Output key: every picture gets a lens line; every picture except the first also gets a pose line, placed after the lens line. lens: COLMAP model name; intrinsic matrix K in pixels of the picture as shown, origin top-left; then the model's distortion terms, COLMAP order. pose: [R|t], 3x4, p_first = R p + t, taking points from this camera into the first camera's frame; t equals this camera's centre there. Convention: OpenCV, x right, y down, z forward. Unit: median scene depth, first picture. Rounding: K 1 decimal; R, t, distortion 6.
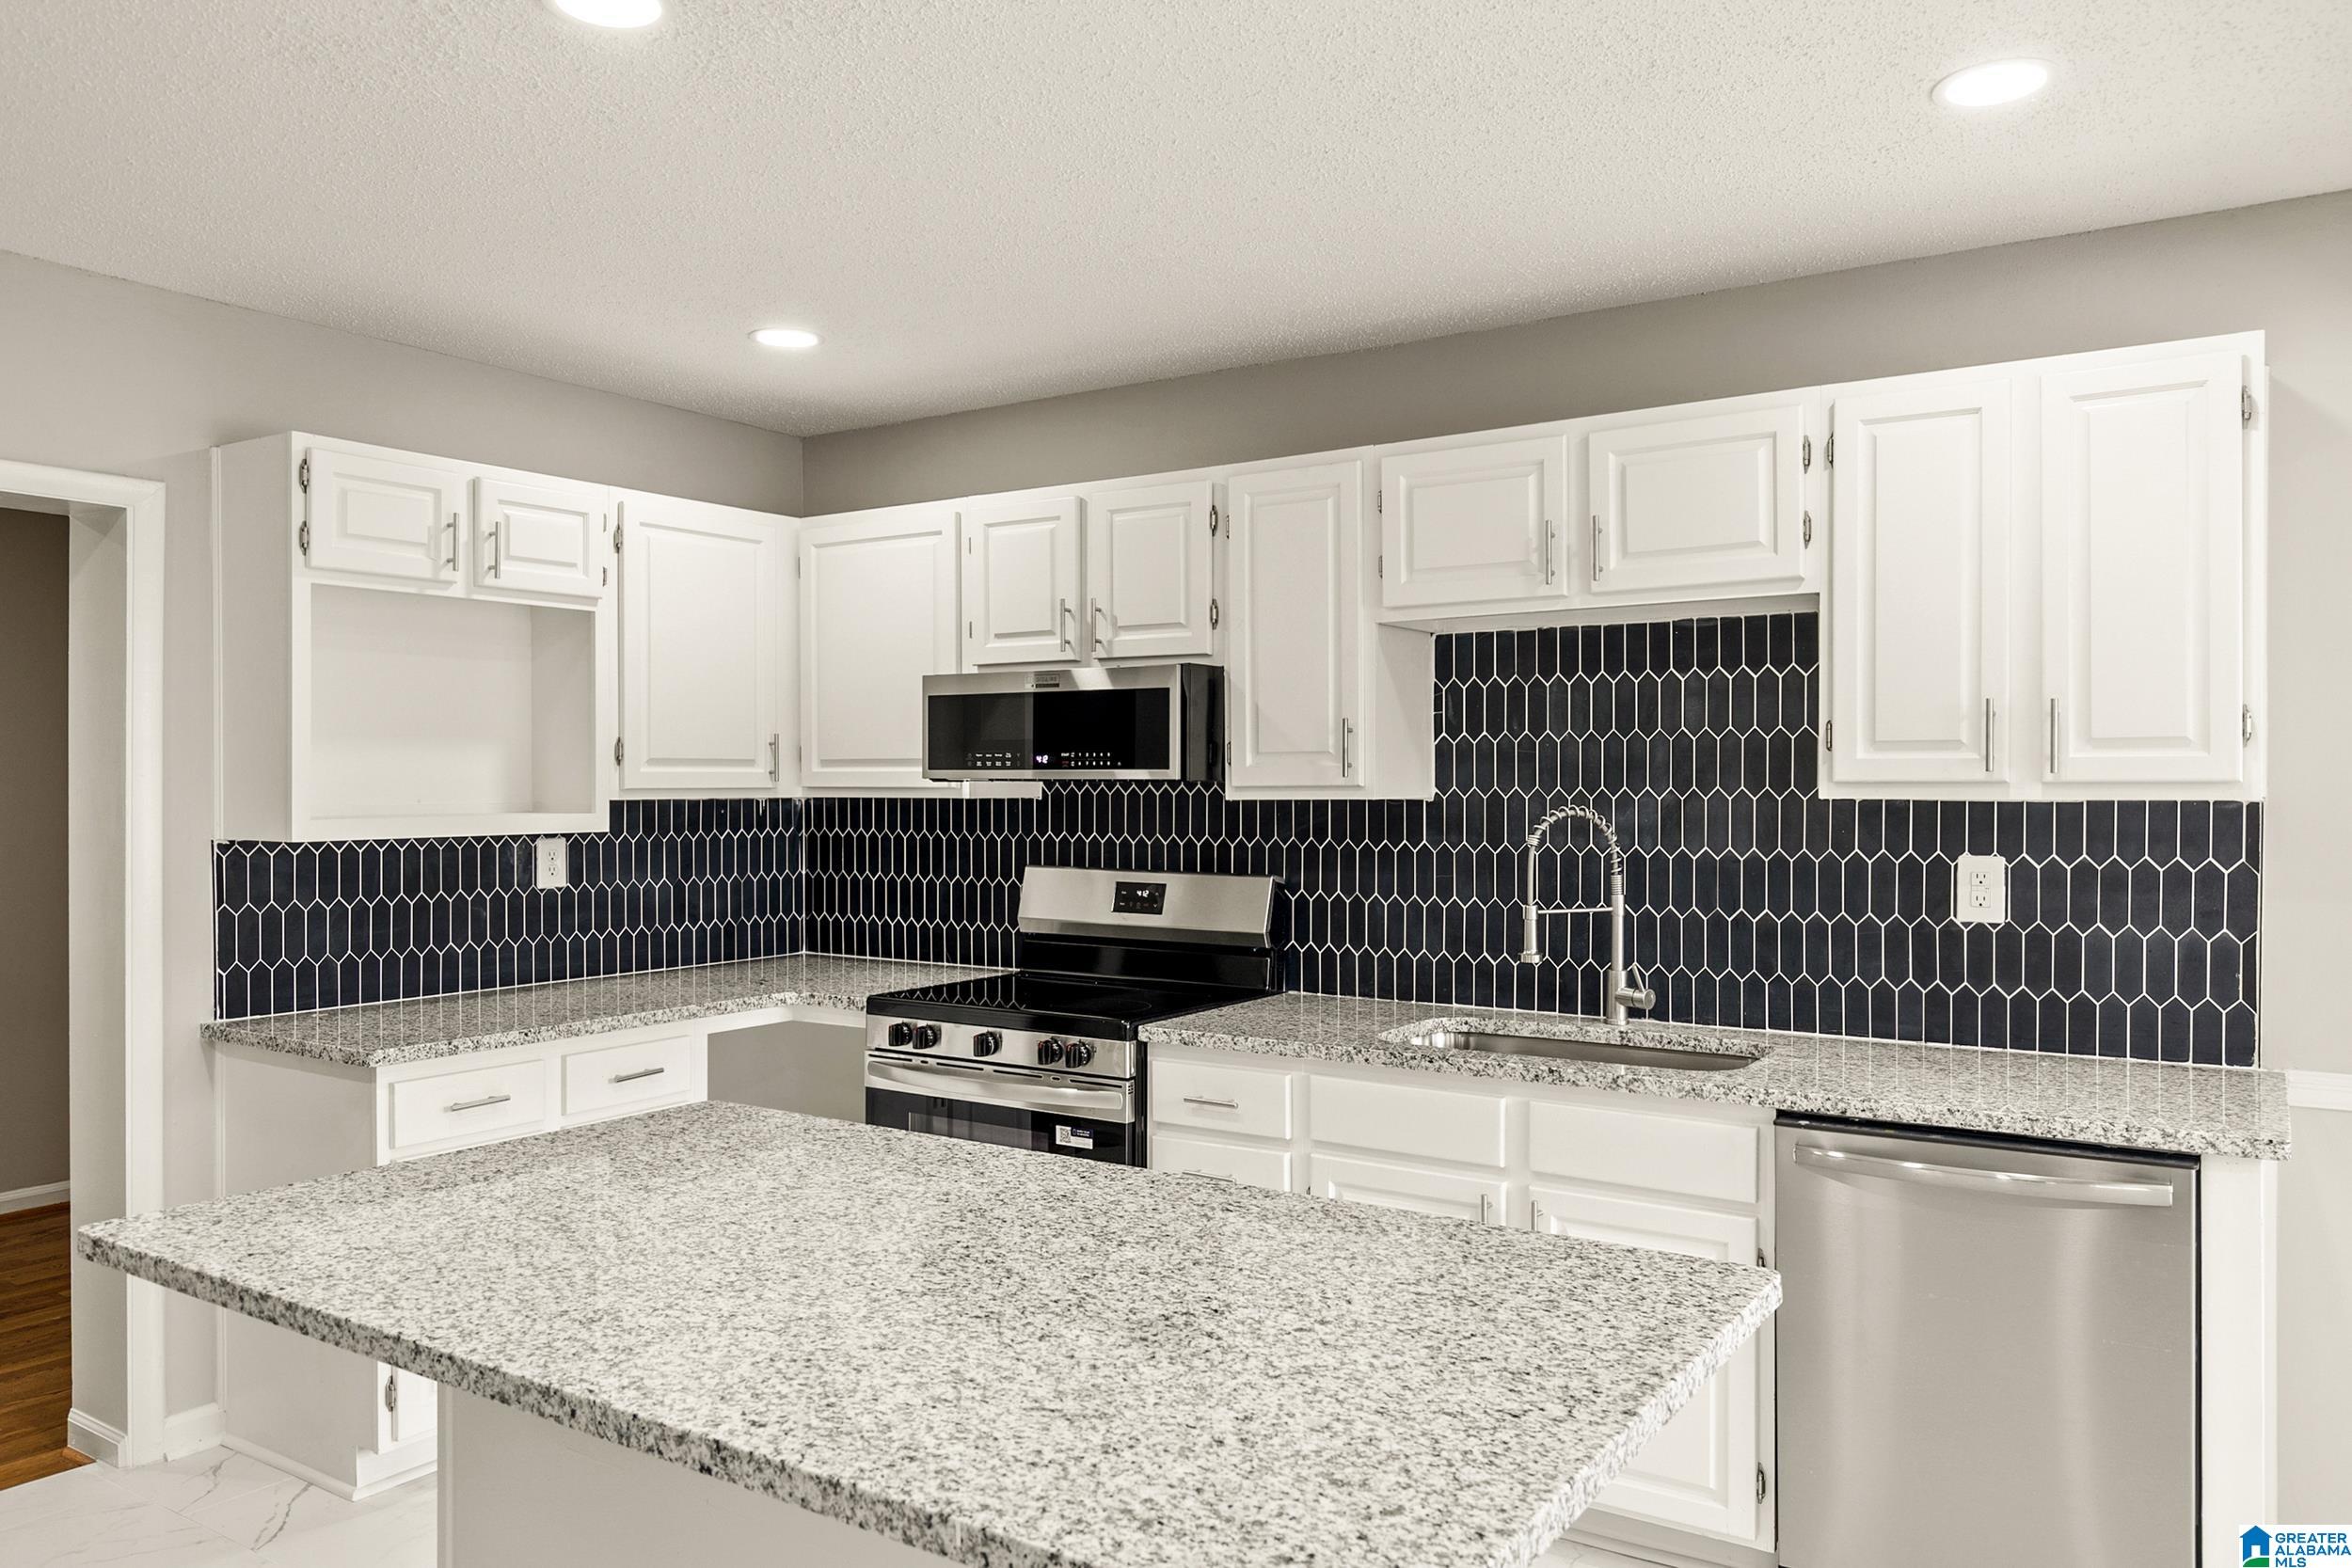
lens RADIAL K [[1665.5, 0, 1179.0], [0, 1665.5, 793.6], [0, 0, 1]] dist [0.009899, 0.005190]
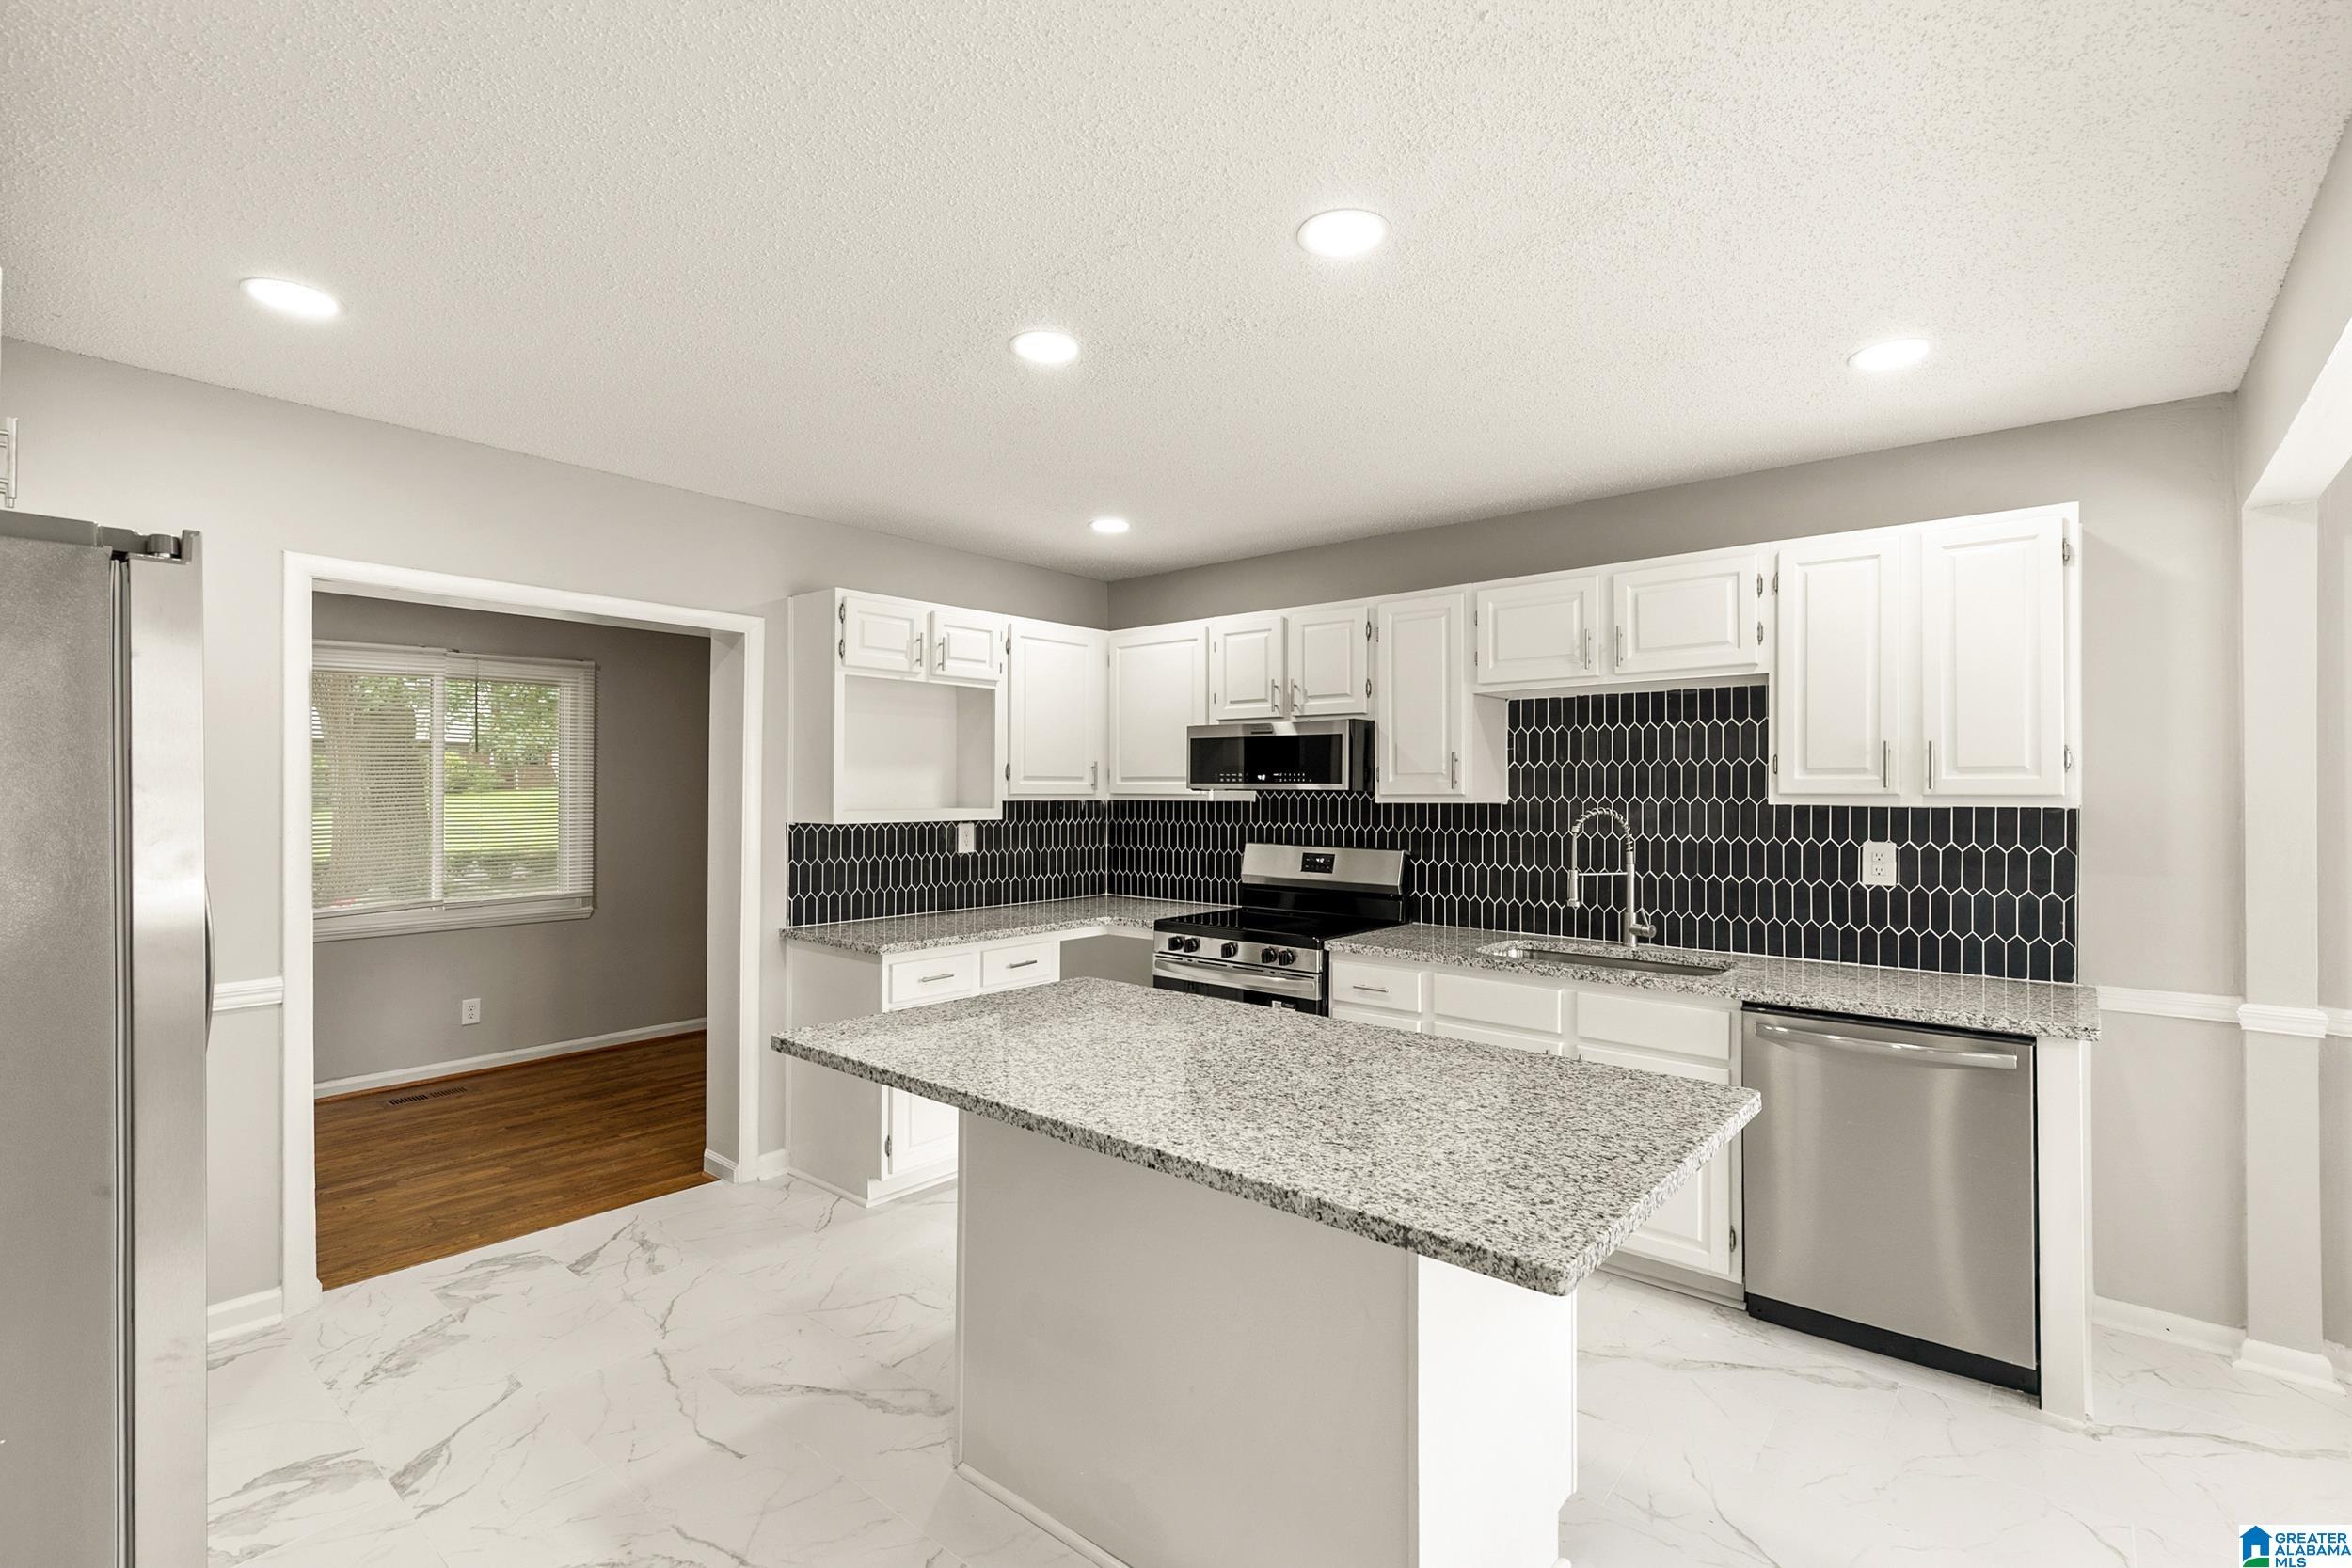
lens RADIAL K [[1075.9, 0, 1181.7], [0, 1075.9, 782.8], [0, 0, 1]] dist [0.018980, -0.001623]
pose [[0.993480, 0.003740, -0.113943, -0.046085], [-0.005388, 0.999885, -0.014151, 0.000107], [0.113877, 0.014673, 0.993387, -0.070468]]
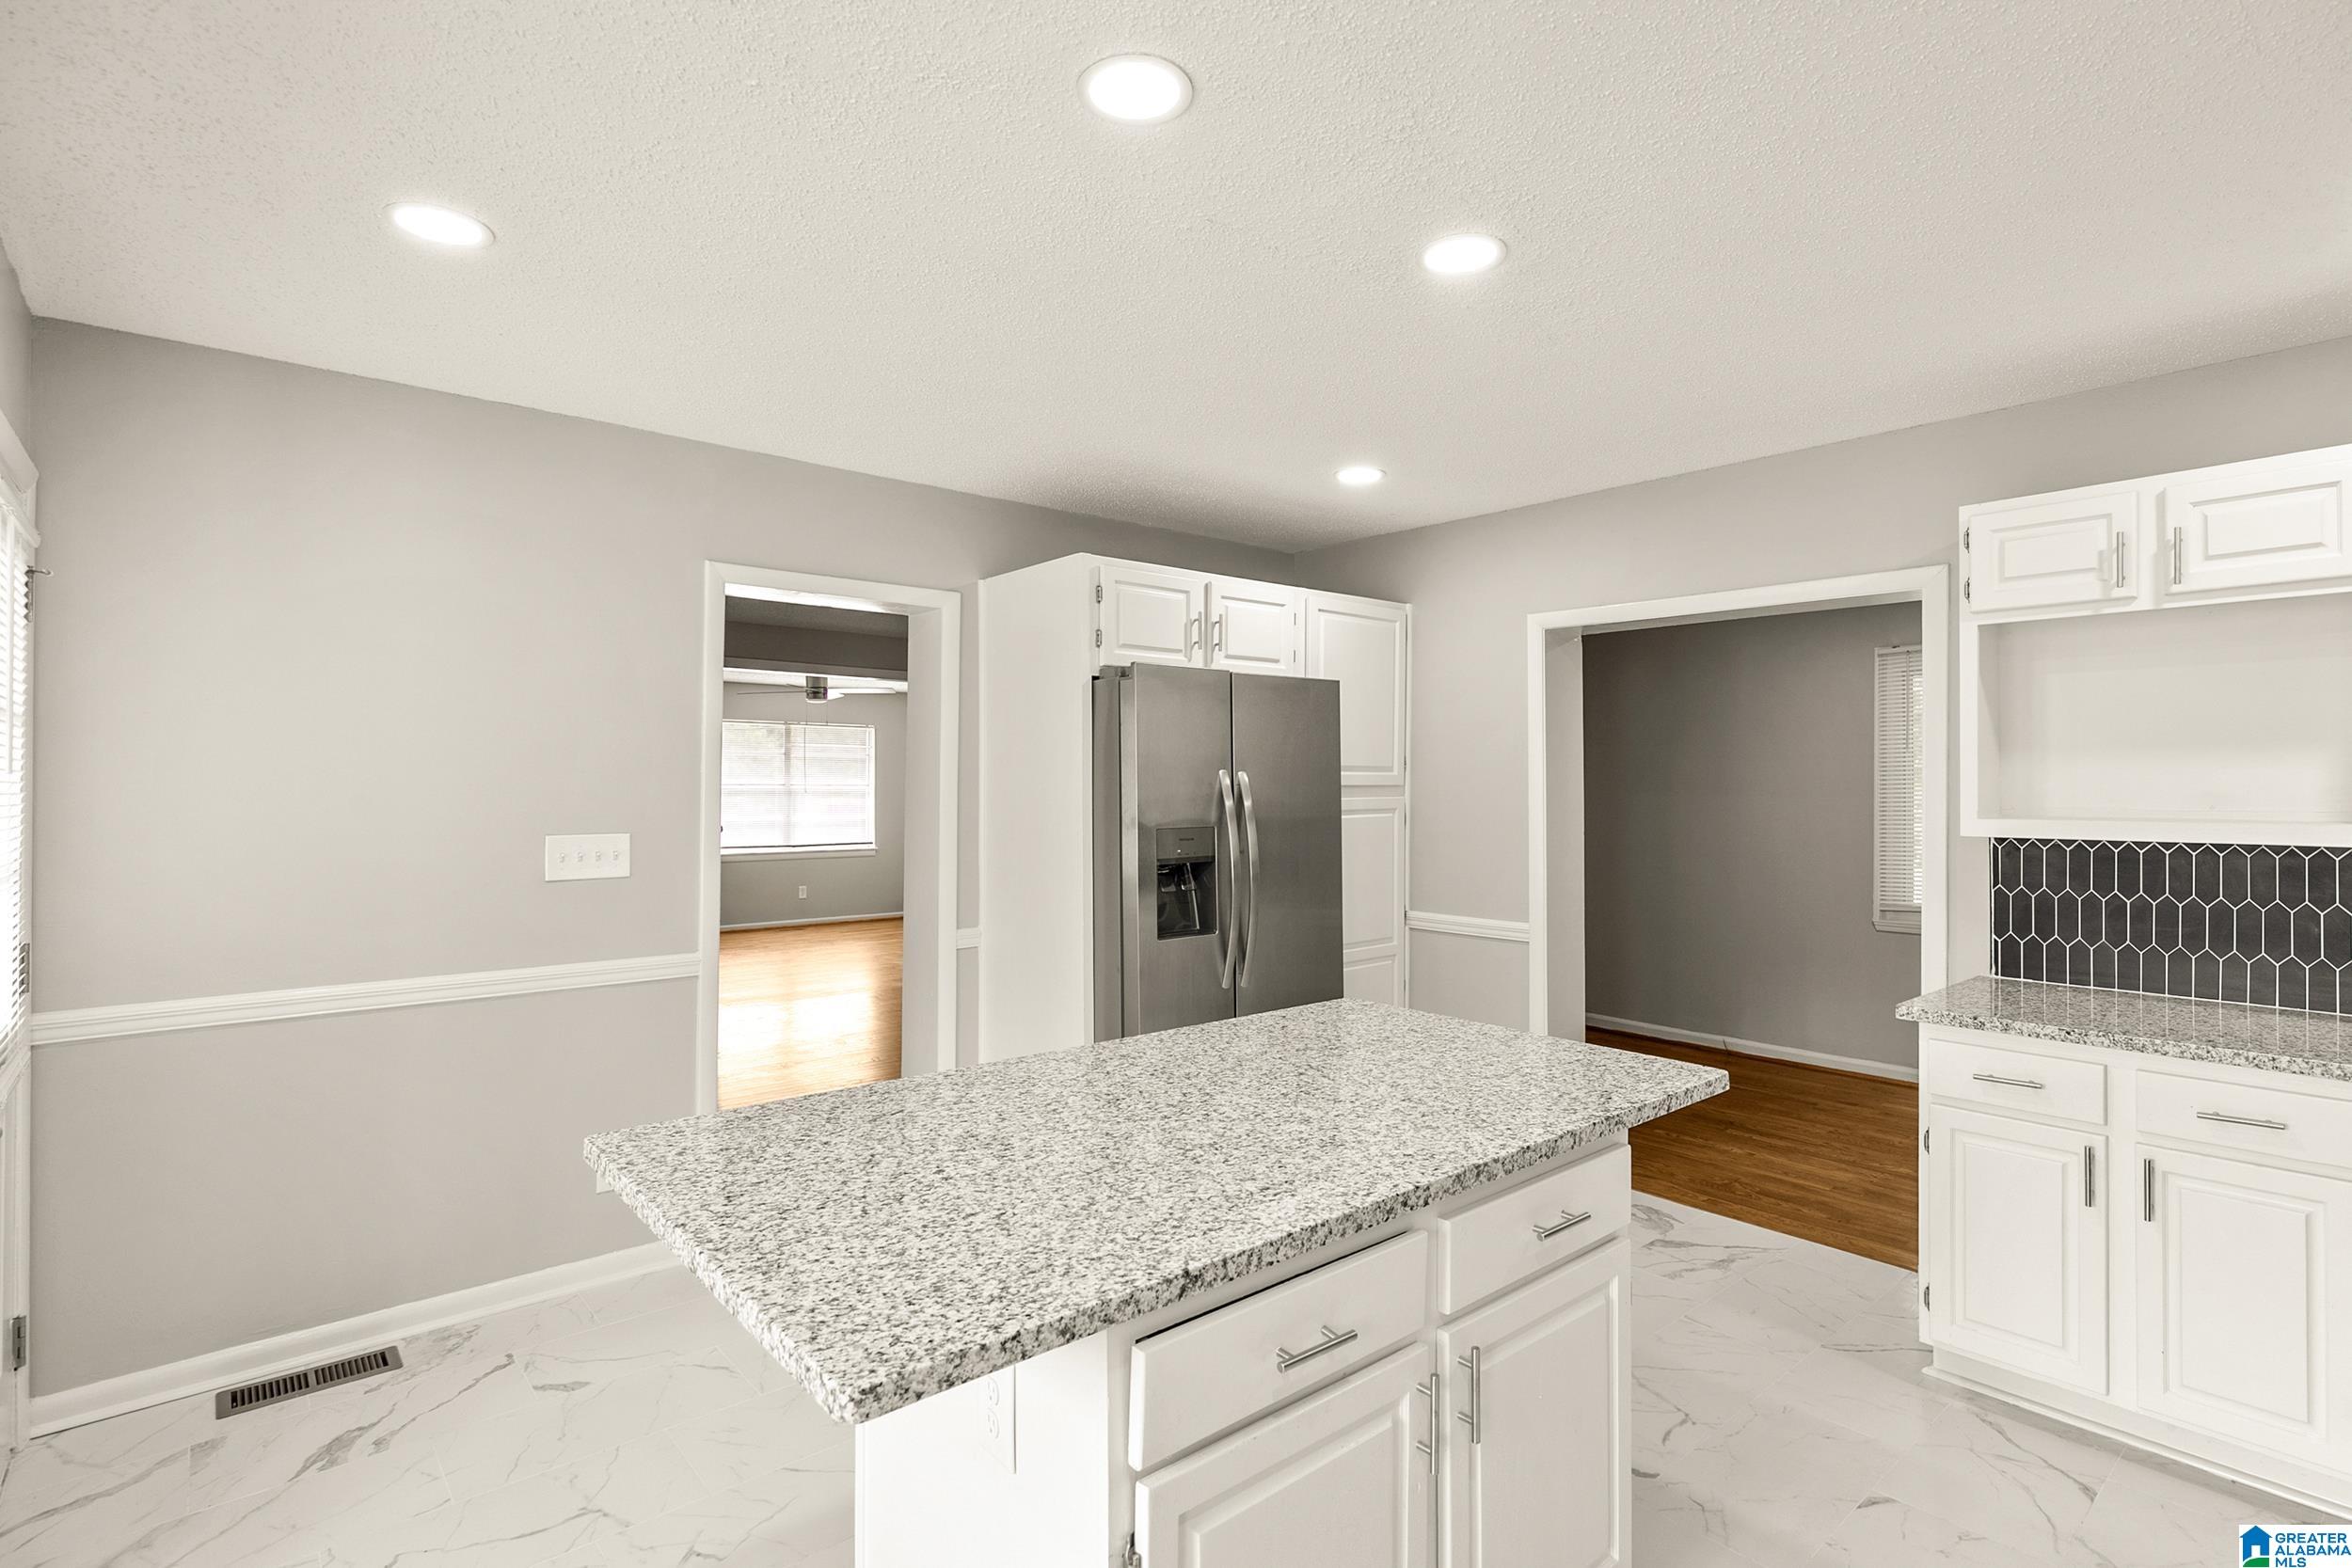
lens RADIAL K [[1125.6, 0, 1188.6], [0, 1125.6, 775.1], [0, 0, 1]] dist [0.001132, 0.000226]
pose [[-0.278401, -0.010798, -0.960404, 0.446958], [-0.006560, 0.999935, -0.009340, -0.005246], [0.960443, 0.003700, -0.278454, 0.695102]]
